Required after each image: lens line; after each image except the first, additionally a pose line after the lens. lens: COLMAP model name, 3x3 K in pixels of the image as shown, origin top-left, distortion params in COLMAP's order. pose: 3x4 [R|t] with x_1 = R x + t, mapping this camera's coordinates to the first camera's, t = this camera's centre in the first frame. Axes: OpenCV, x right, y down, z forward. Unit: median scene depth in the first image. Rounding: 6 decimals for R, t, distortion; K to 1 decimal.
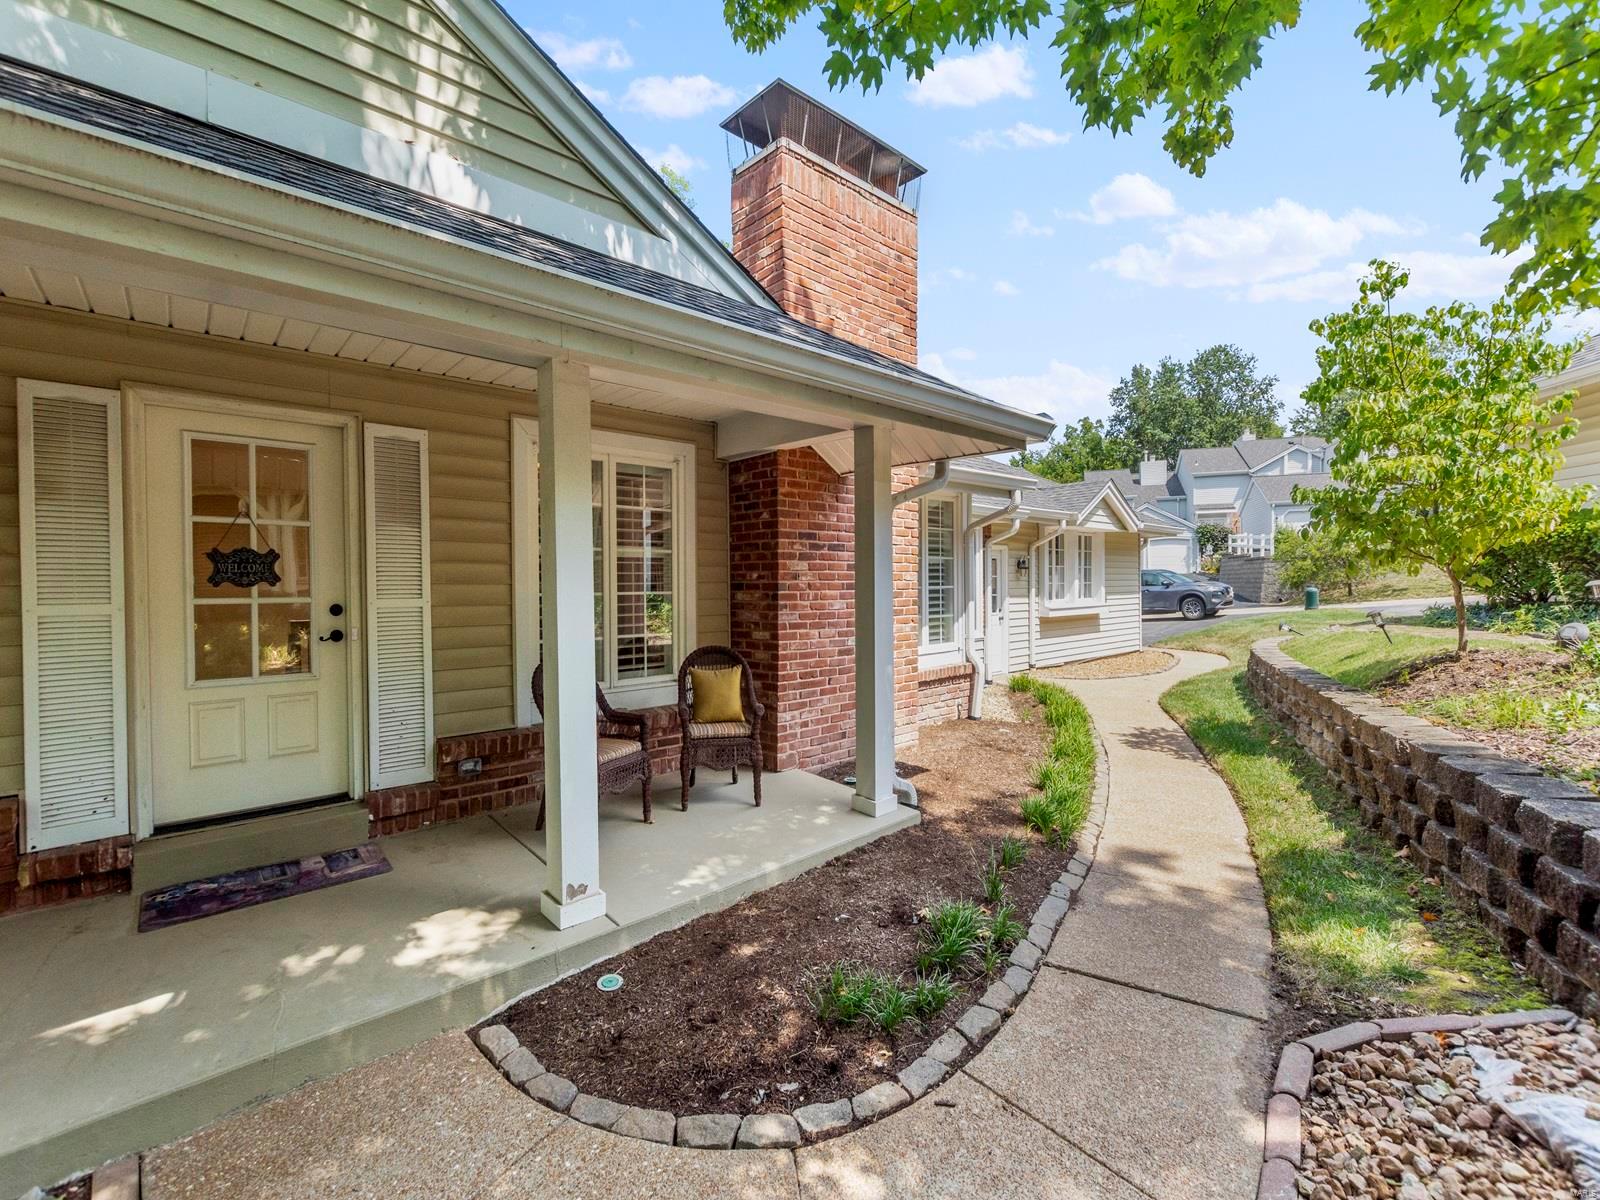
lens RADIAL K [[710.3, 0, 832.3], [0, 710.3, 590.9], [0, 0, 1]] dist [0.004459, -0.001244]
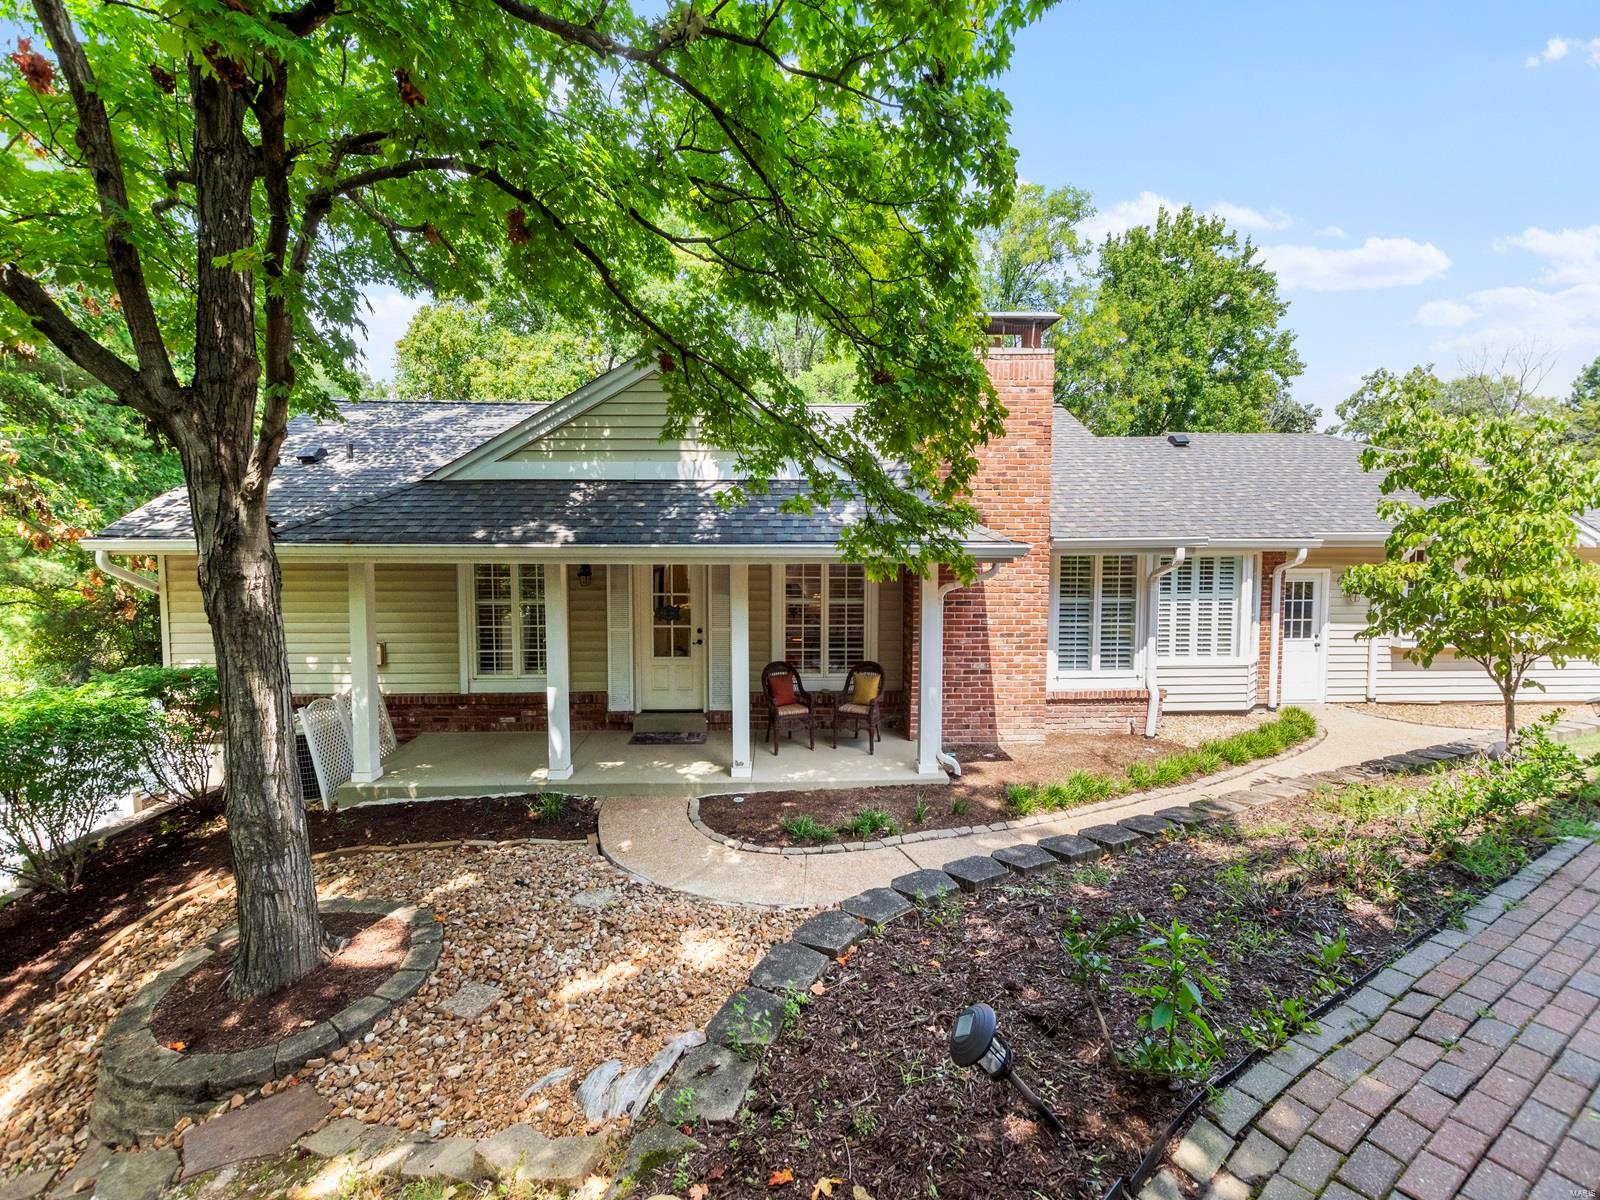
lens RADIAL K [[710.3, 0, 797.0], [0, 710.3, 585.6], [0, 0, 1]] dist [0.004459, -0.001244]
pose [[0.757521, 0.048234, -0.651027, 1.181493], [-0.018004, 0.998431, 0.053024, -0.281888], [0.652563, -0.028445, 0.757200, -0.612660]]
